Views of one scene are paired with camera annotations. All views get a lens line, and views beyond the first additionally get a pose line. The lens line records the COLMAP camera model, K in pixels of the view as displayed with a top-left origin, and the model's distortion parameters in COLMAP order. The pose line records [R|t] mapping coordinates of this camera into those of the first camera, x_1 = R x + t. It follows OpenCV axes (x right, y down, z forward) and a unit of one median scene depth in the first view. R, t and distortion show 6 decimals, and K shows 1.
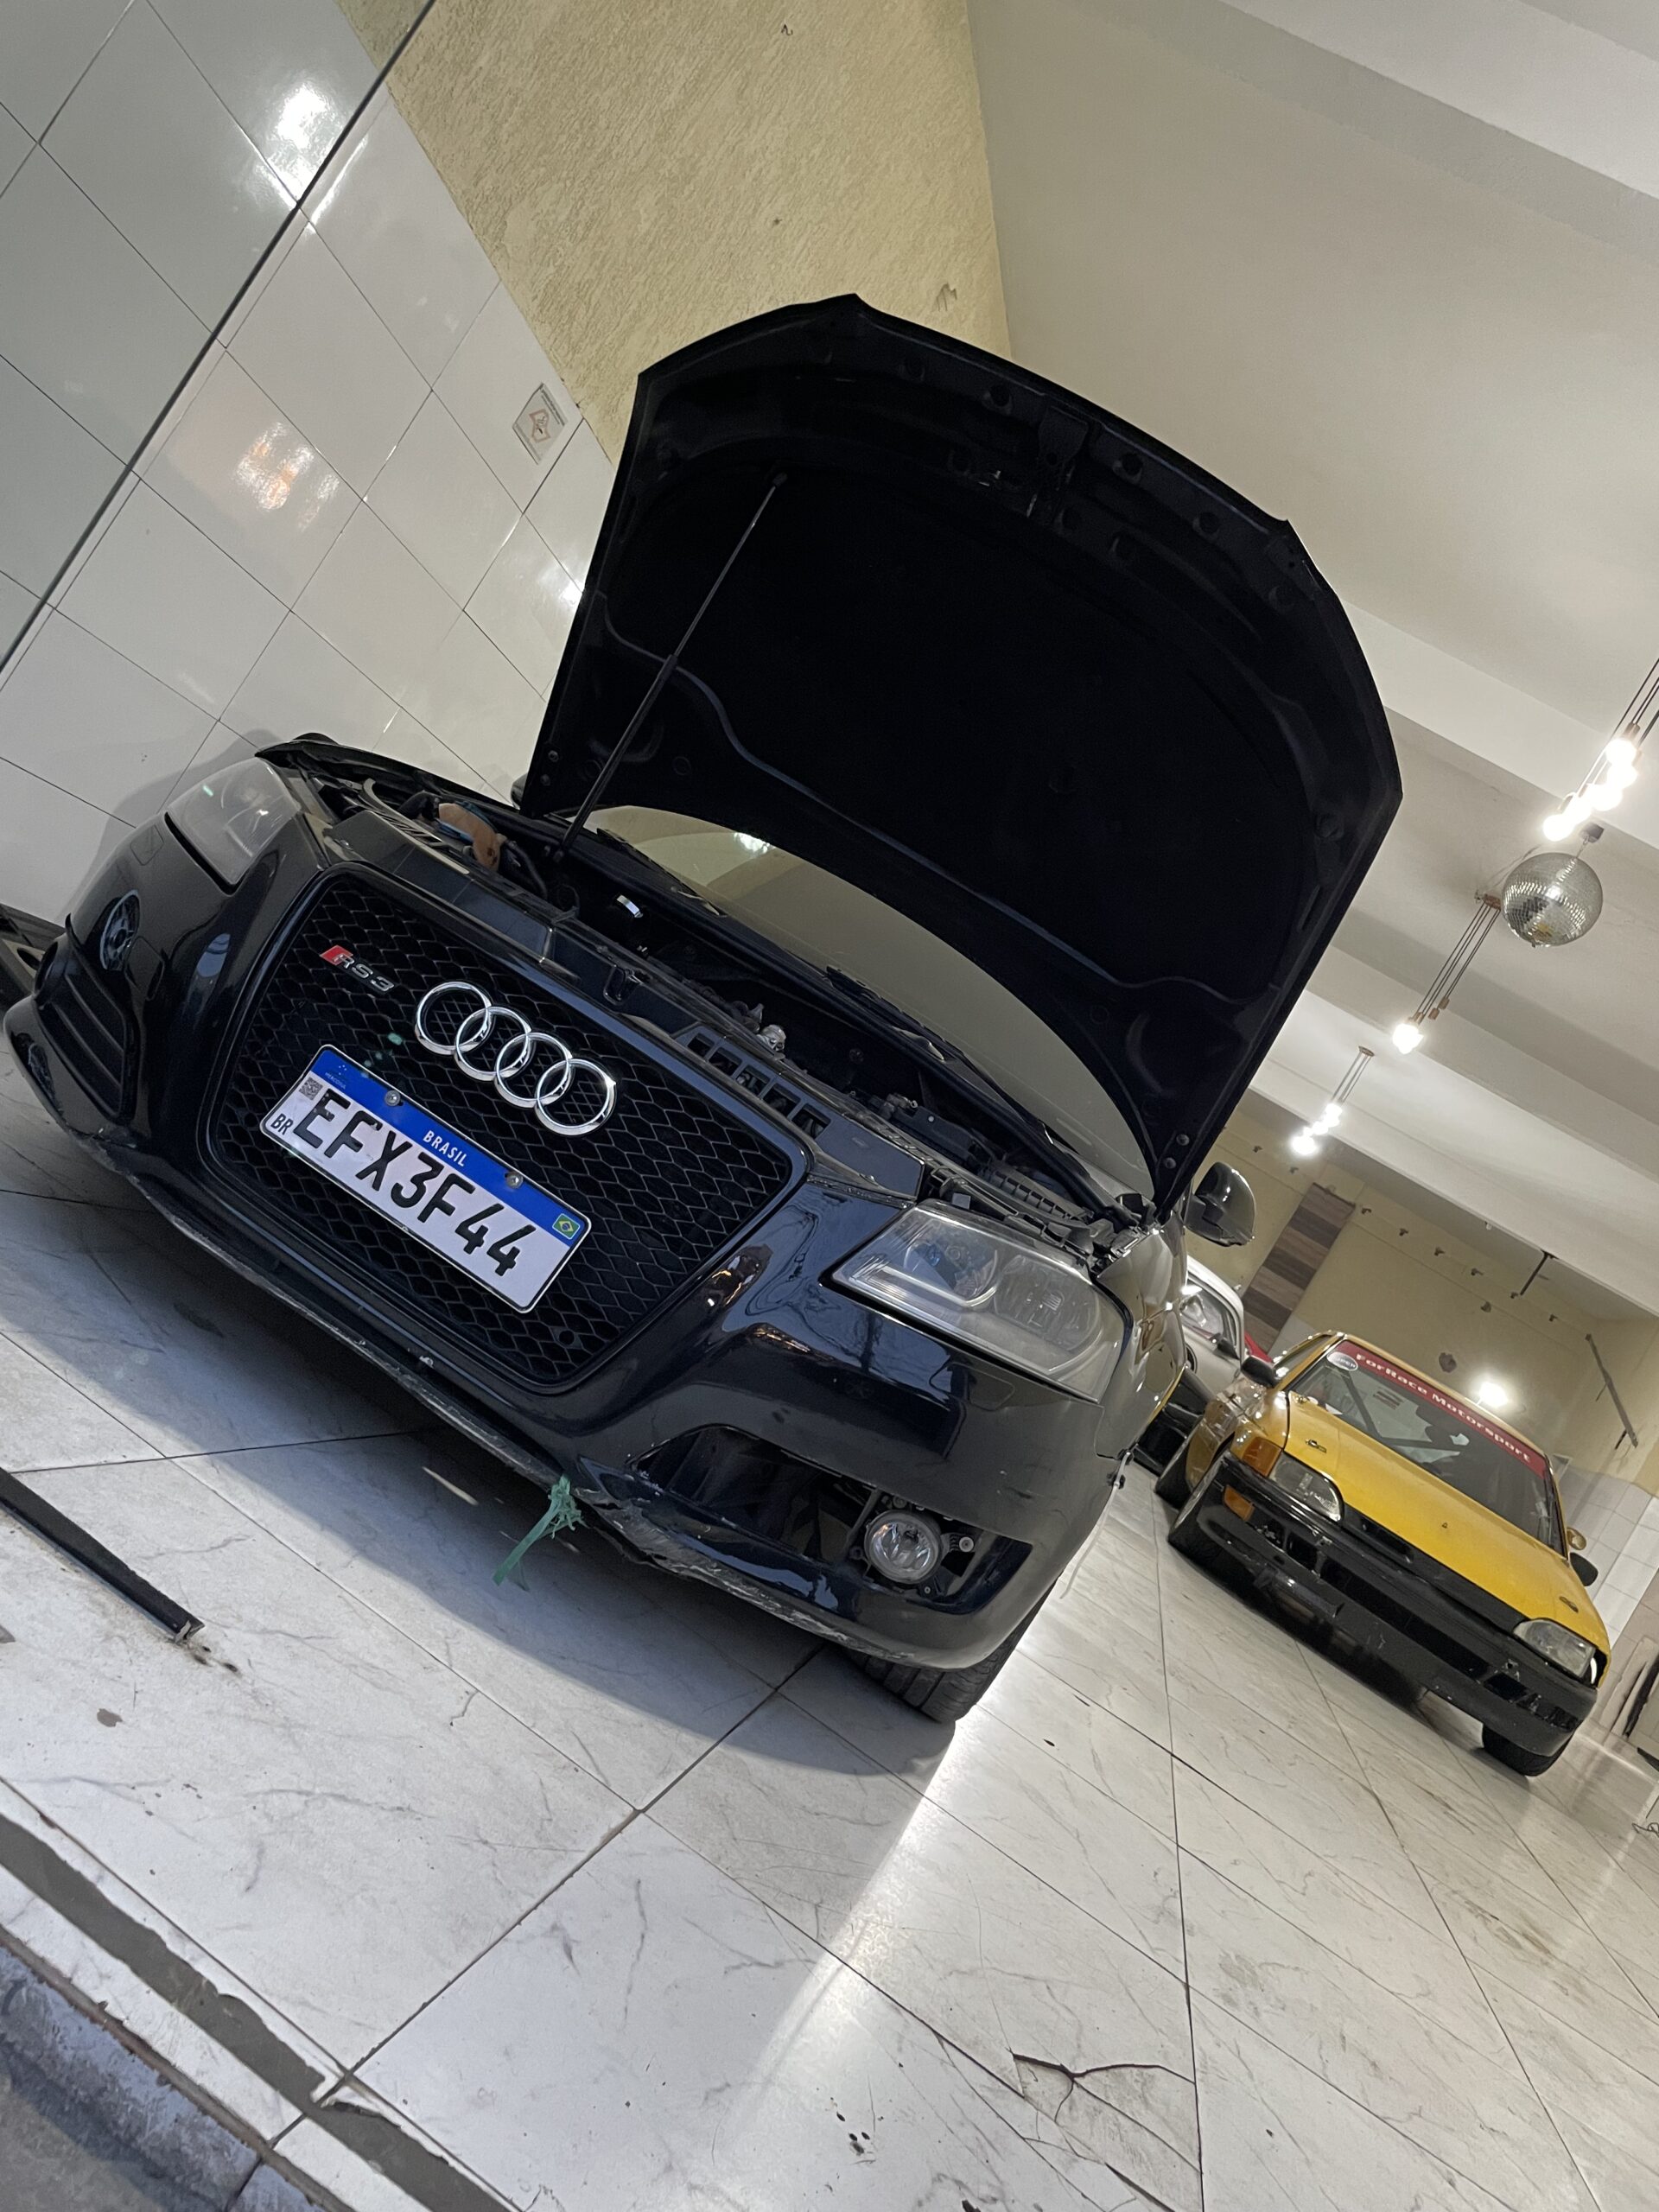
lens RADIAL K [[1690.7, 0, 829.5], [0, 1690.7, 1106.0], [0, 0, 1]] dist [0.059762, -0.104051]
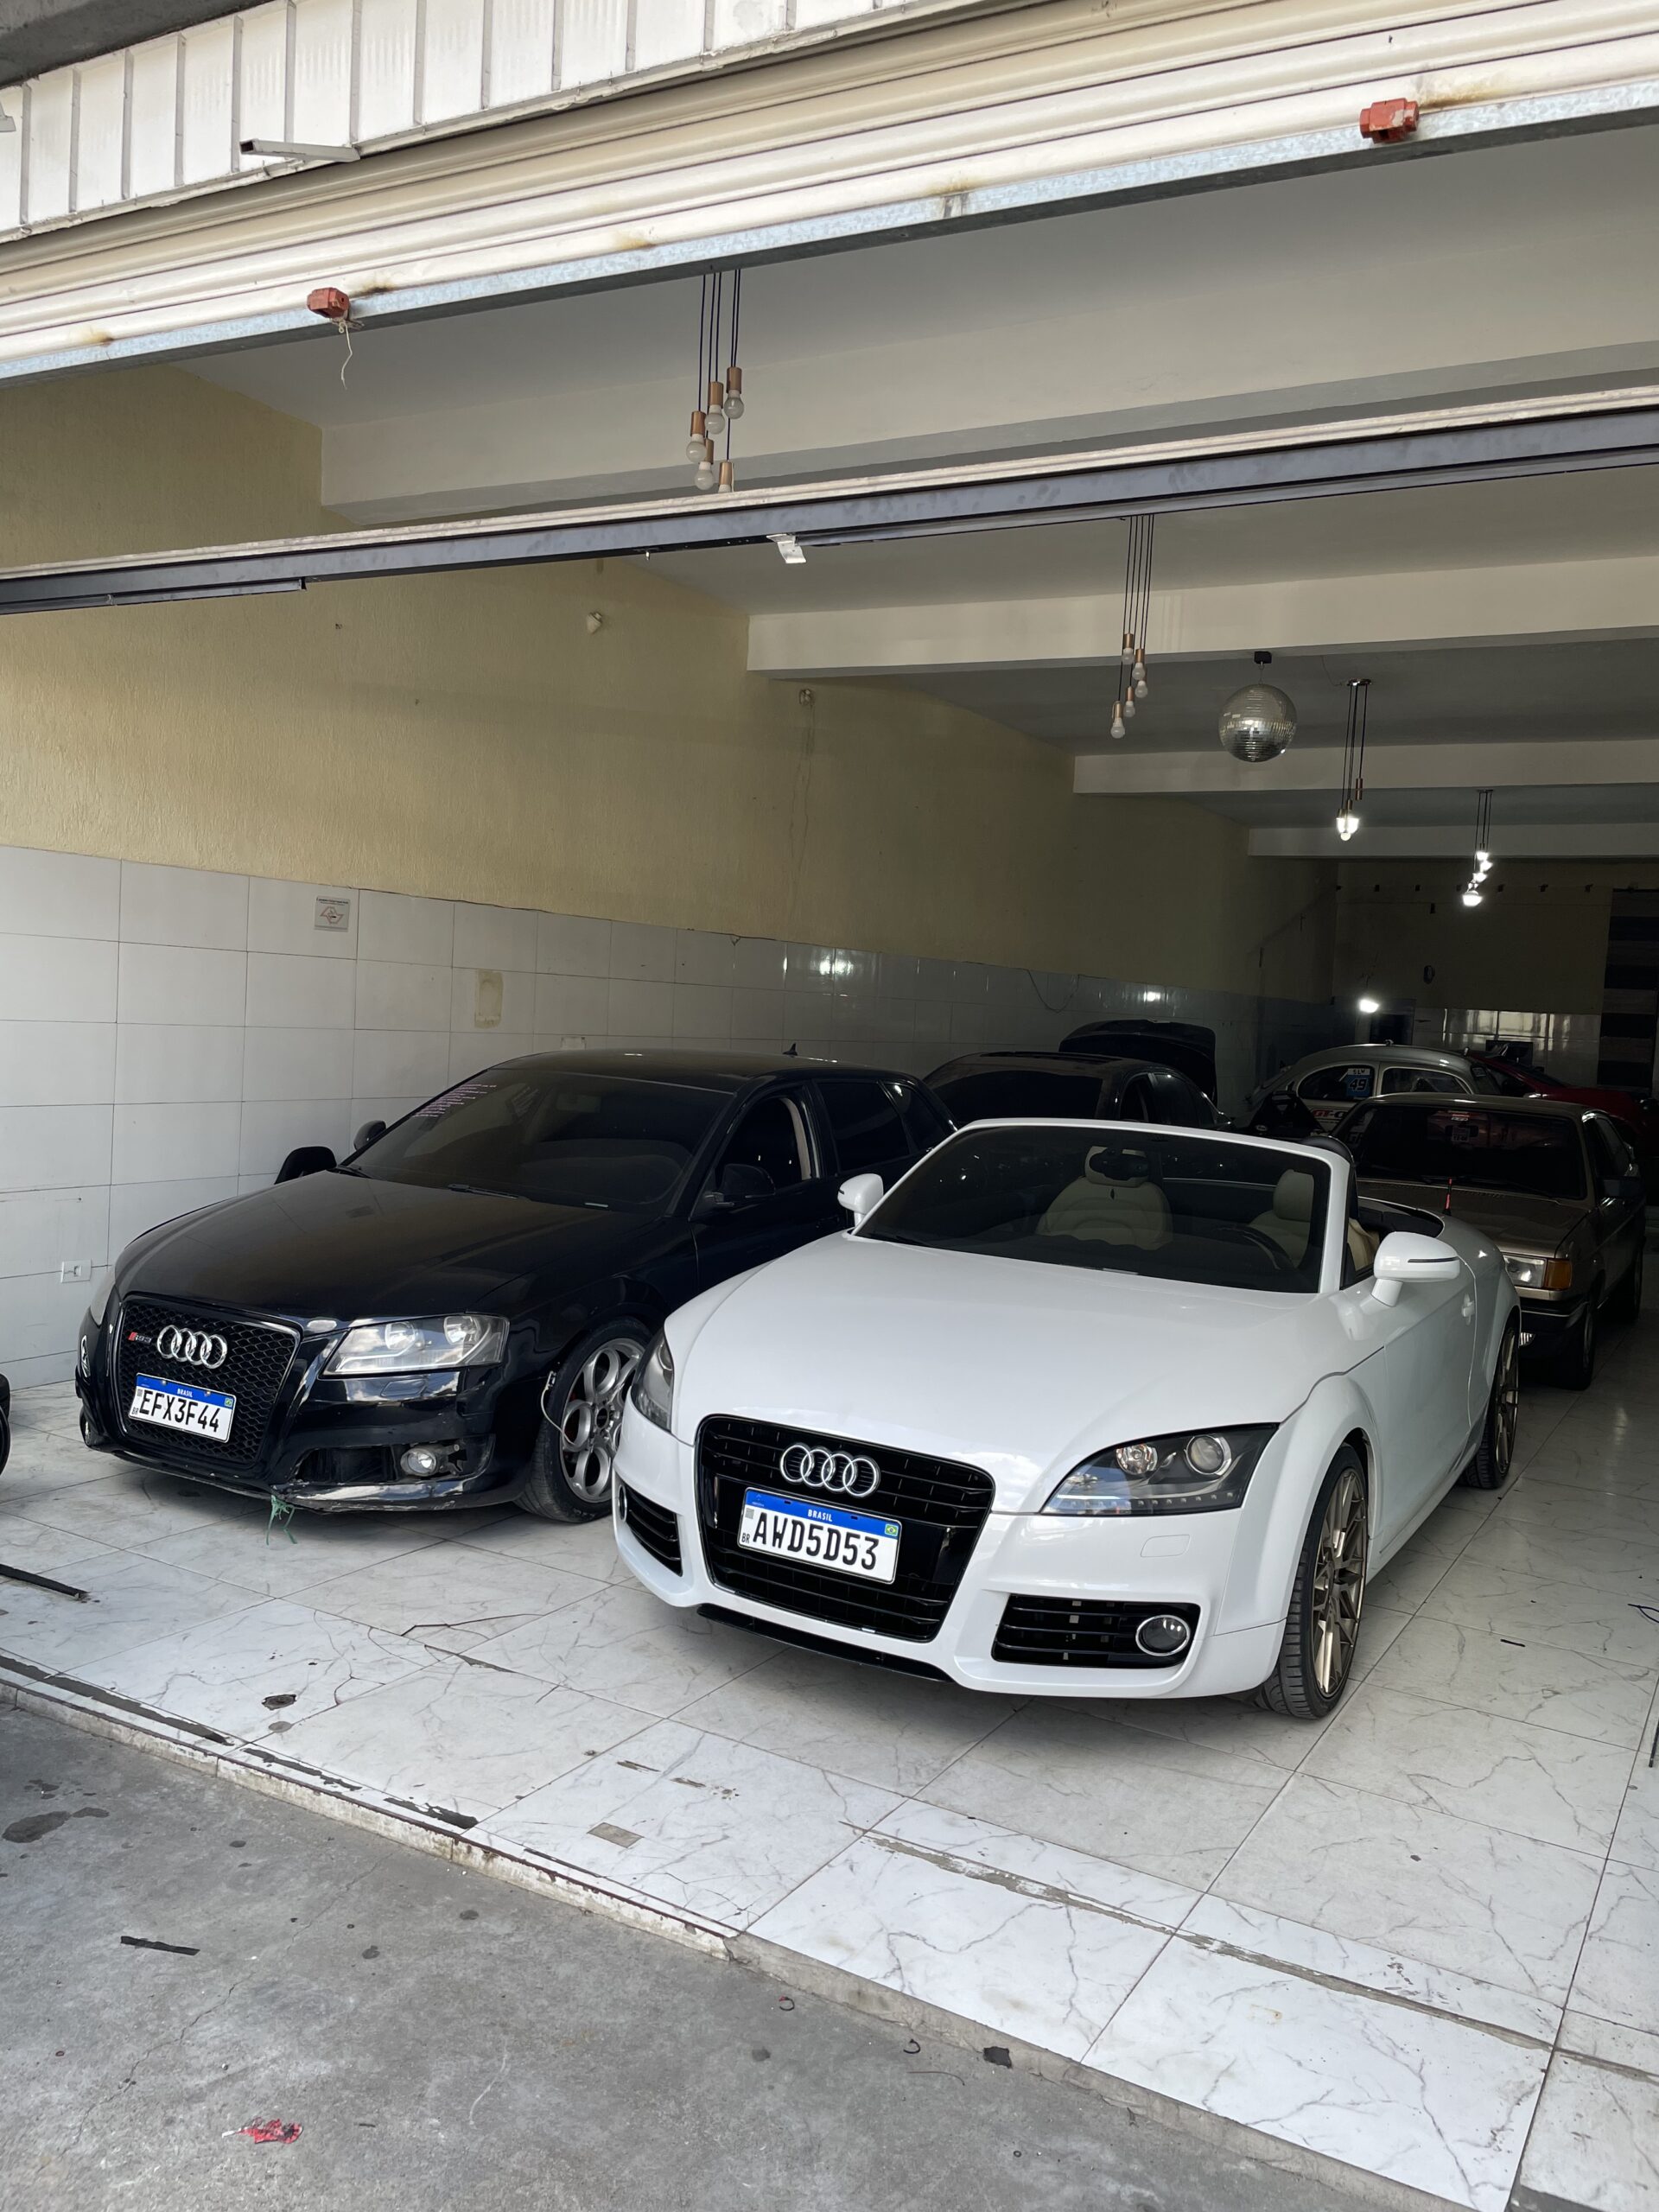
lens RADIAL K [[1690.7, 0, 829.5], [0, 1690.7, 1106.0], [0, 0, 1]] dist [0.059762, -0.104051]
pose [[0.831588, -0.467834, -0.299321, 0.761844], [0.465533, 0.881062, -0.083719, 0.154442], [0.302887, -0.069724, 0.950473, -0.526968]]
